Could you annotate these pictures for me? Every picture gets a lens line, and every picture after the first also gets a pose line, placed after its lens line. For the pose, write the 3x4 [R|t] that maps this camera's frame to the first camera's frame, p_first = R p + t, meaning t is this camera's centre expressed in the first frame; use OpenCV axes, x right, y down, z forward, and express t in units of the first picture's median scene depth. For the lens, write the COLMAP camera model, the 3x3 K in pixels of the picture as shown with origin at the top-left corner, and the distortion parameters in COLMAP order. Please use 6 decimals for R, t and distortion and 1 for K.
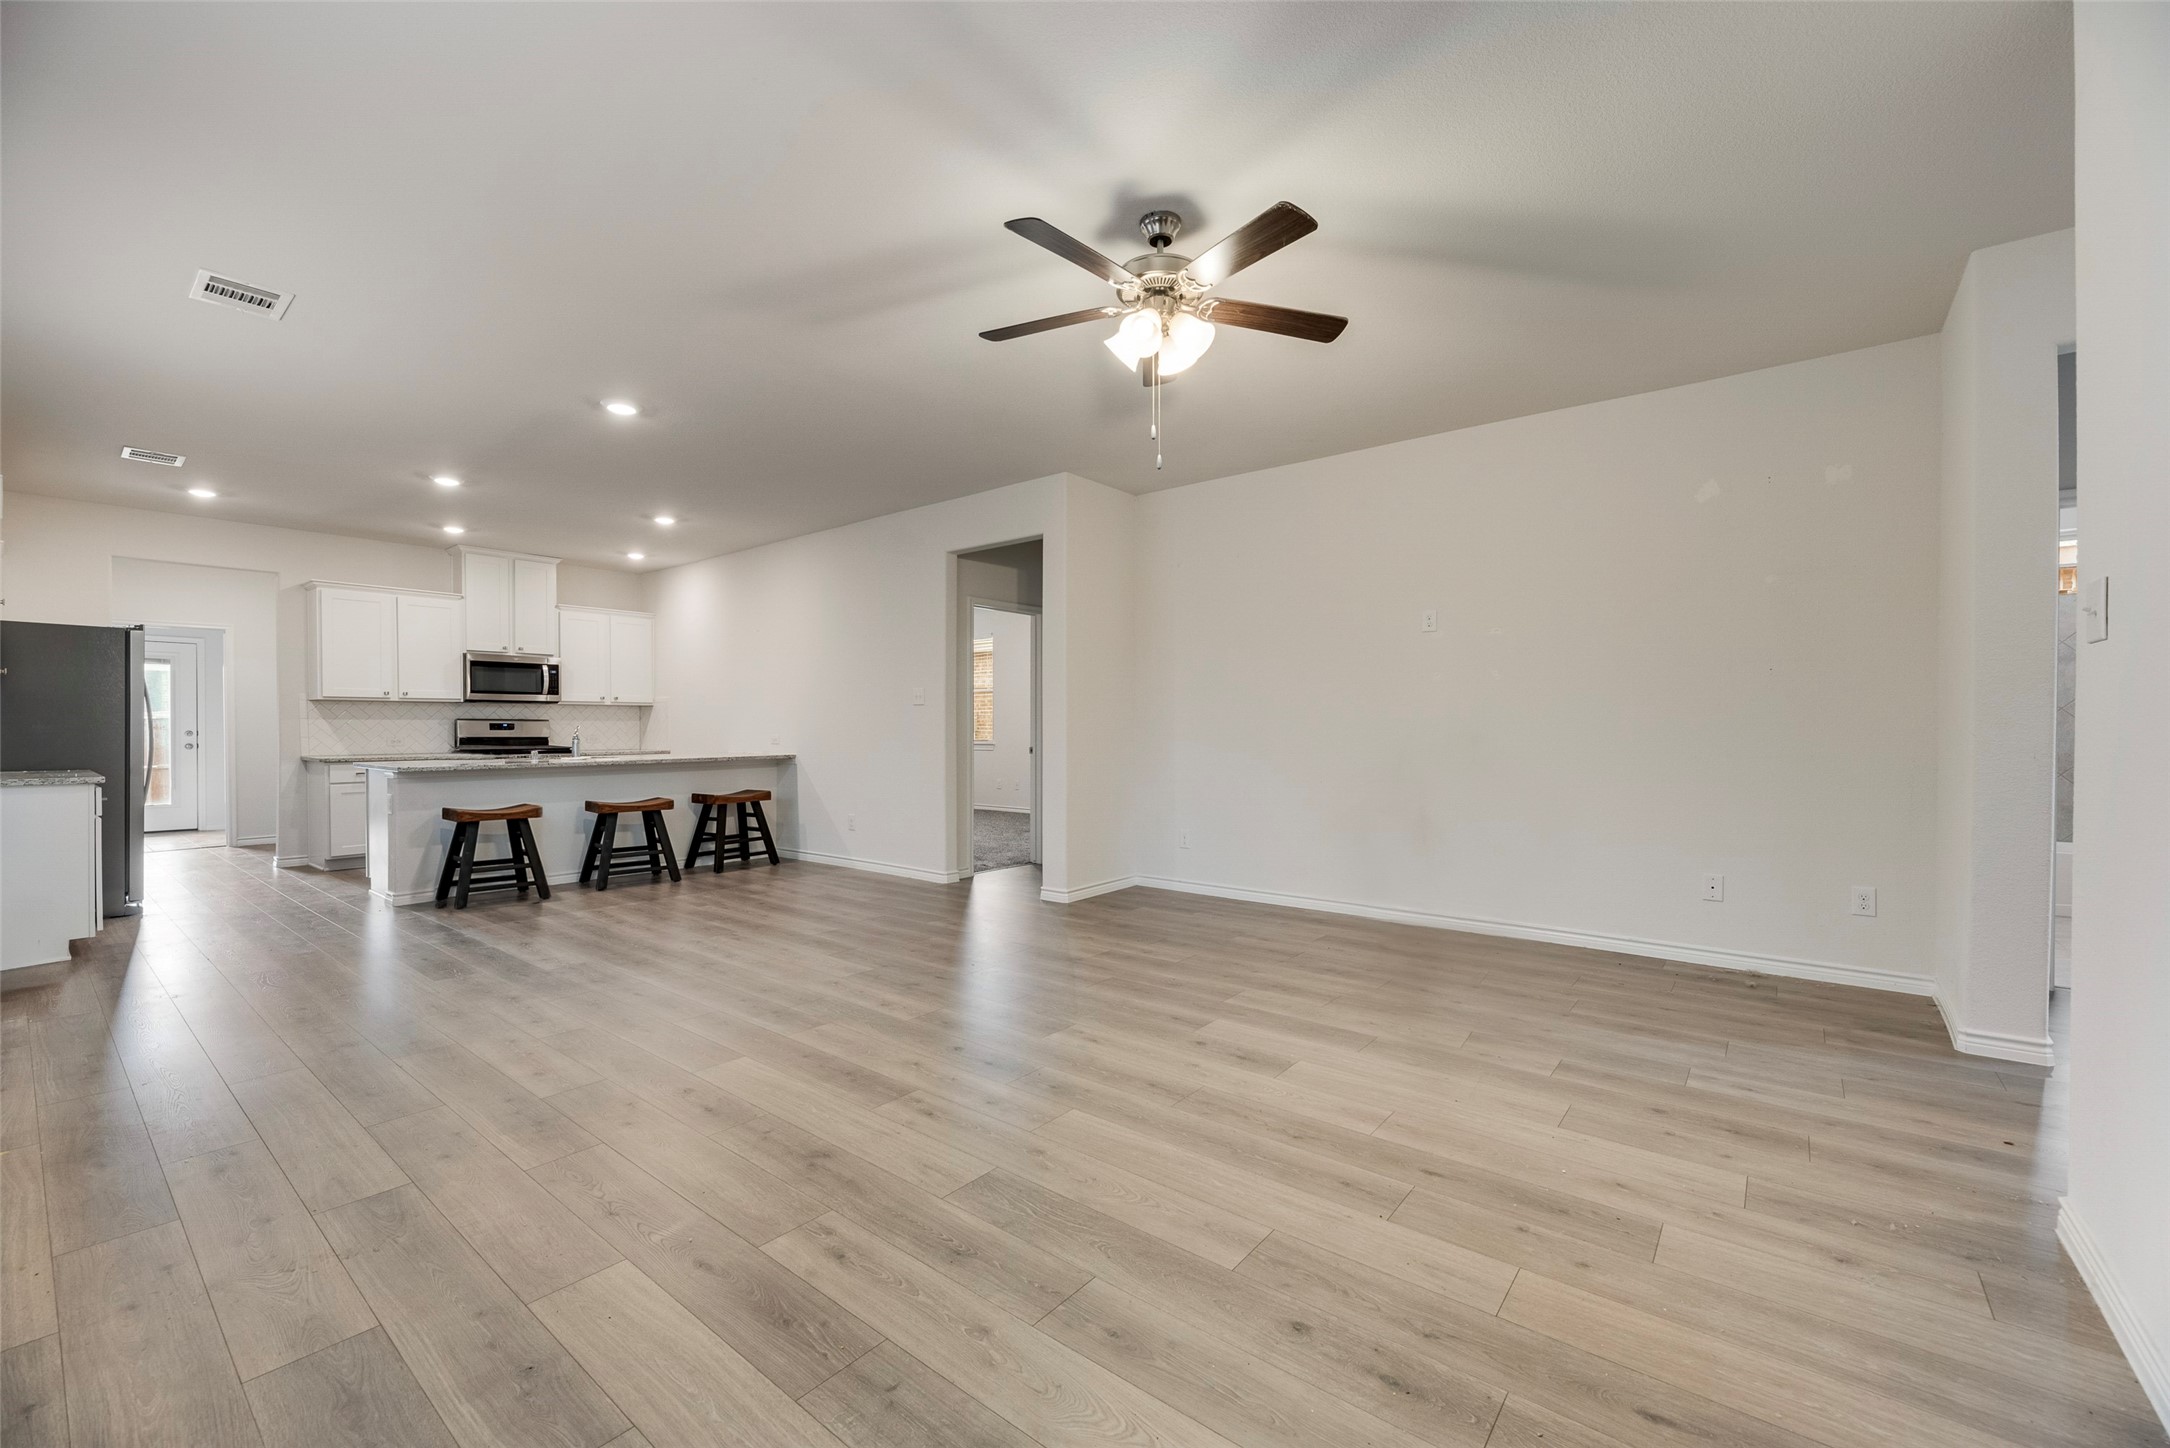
lens RADIAL K [[877.4, 0, 1090.2], [0, 877.4, 732.4], [0, 0, 1]] dist [0.000072, -0.000110]
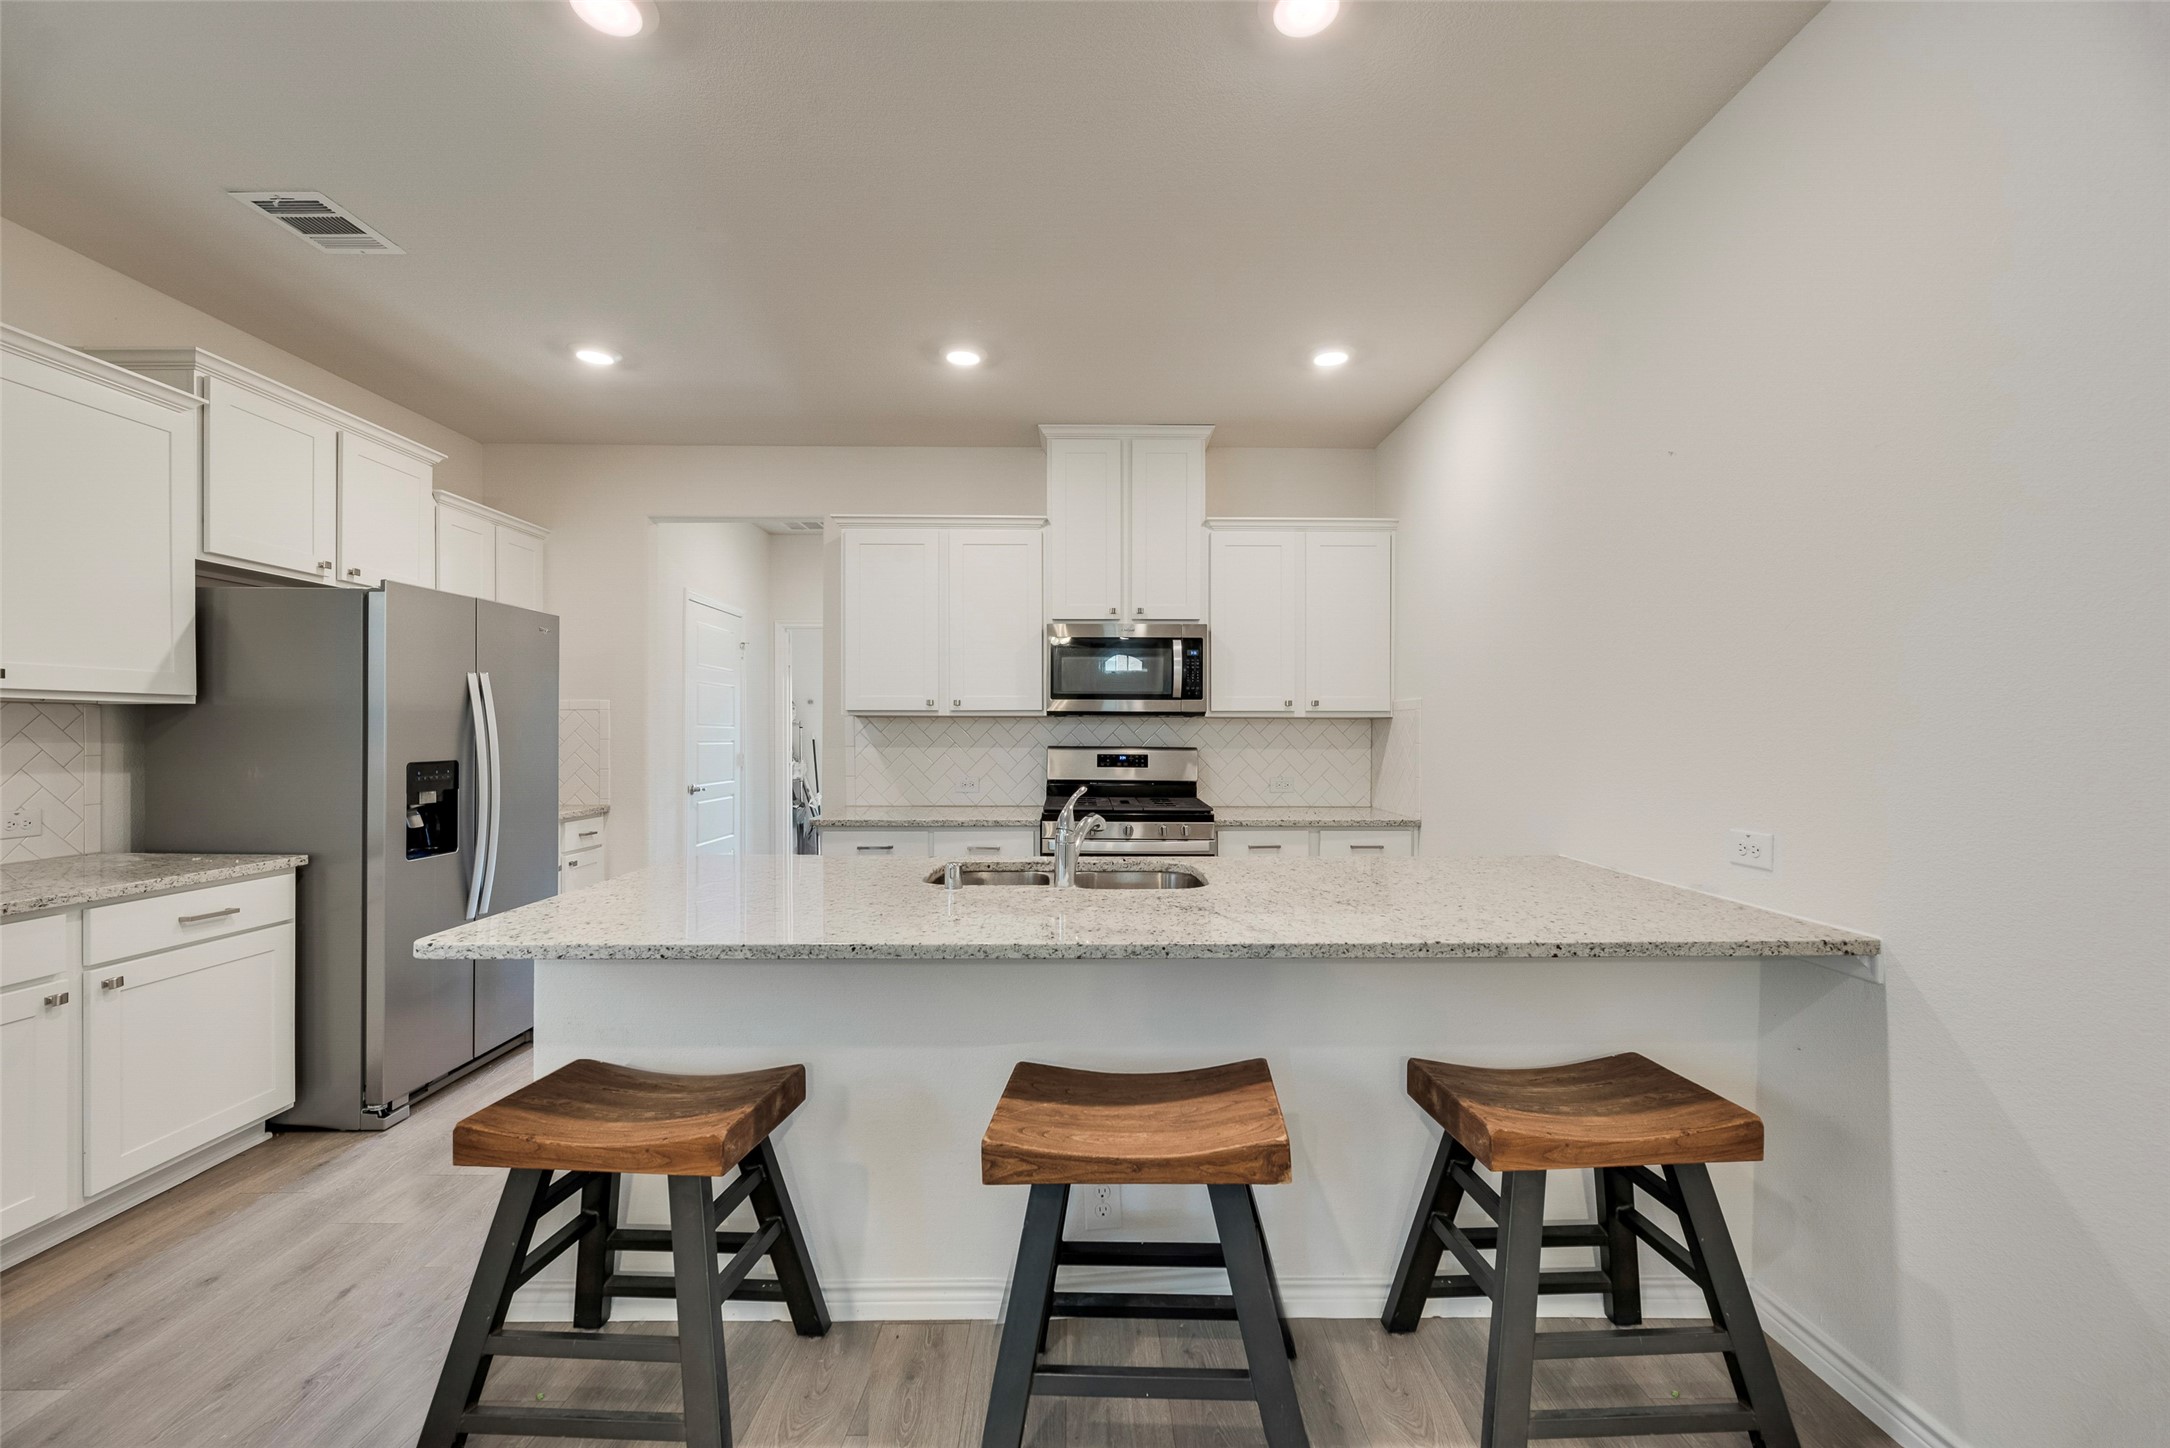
lens RADIAL K [[876.3, 0, 1087.3], [0, 876.3, 736.6], [0, 0, 1]] dist [-0.001559, -0.001075]
pose [[0.630523, 0.006505, -0.776144, -0.317882], [-0.008677, 0.999961, 0.001332, -0.026146], [0.776122, 0.005895, 0.630555, 0.772953]]
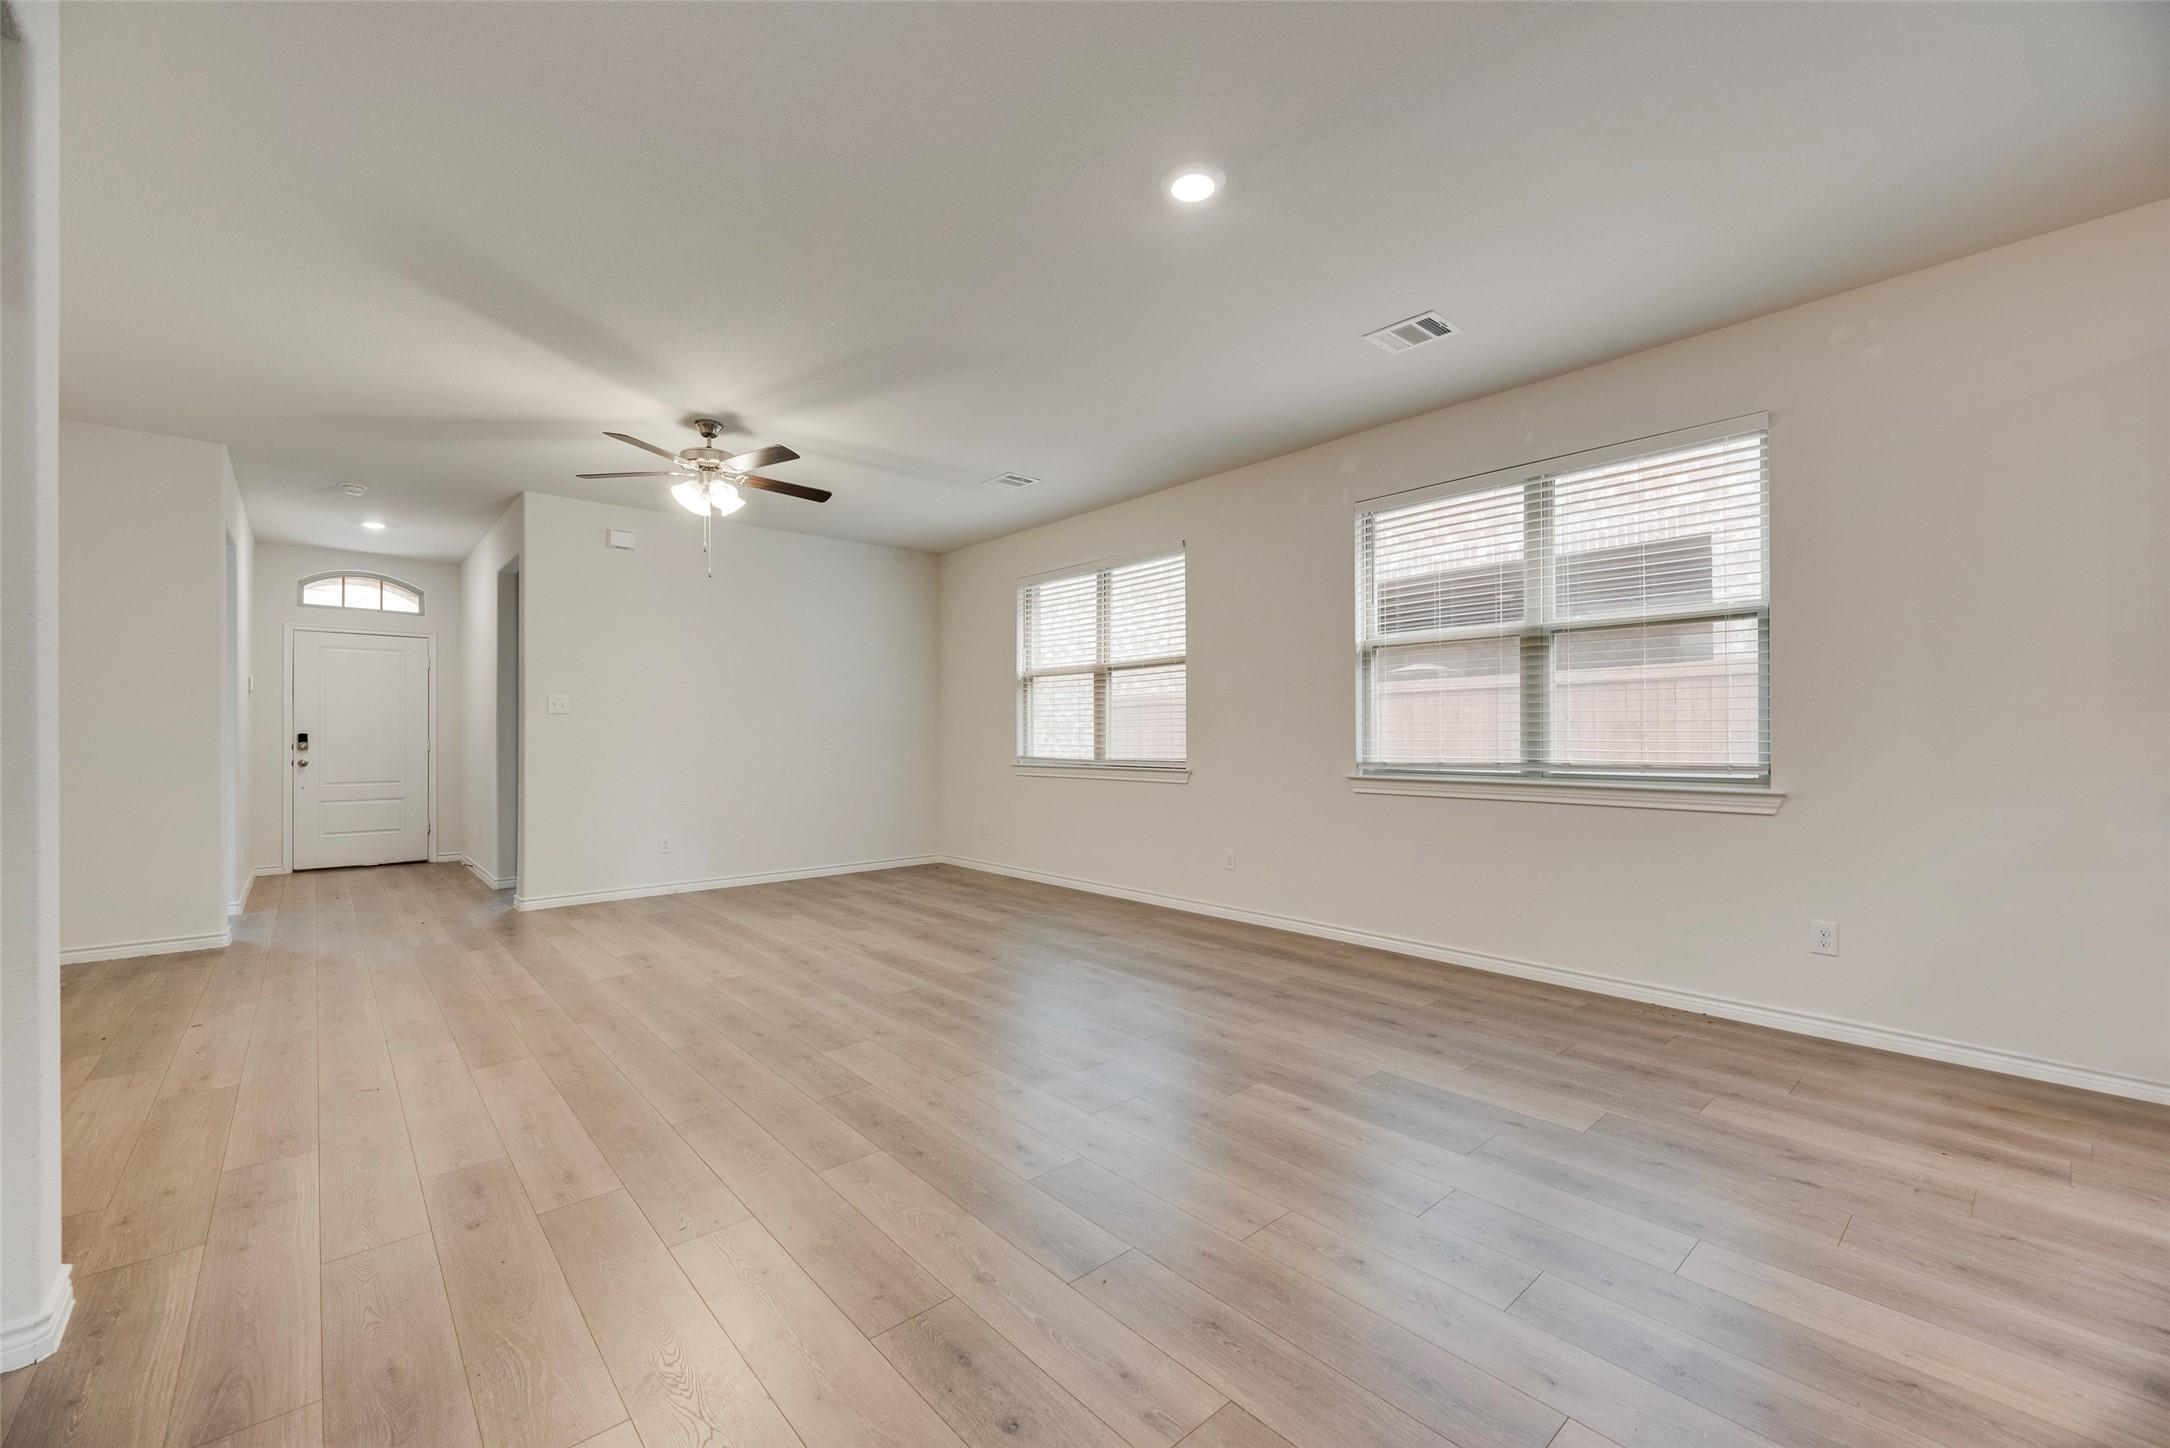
lens RADIAL K [[877.4, 0, 1090.2], [0, 877.4, 732.4], [0, 0, 1]] dist [0.000072, -0.000110]
pose [[-0.985914, 0.006823, 0.167113, -0.358621], [0.007192, 0.999973, 0.001603, -0.005661], [-0.167097, 0.002783, -0.985936, 1.014813]]
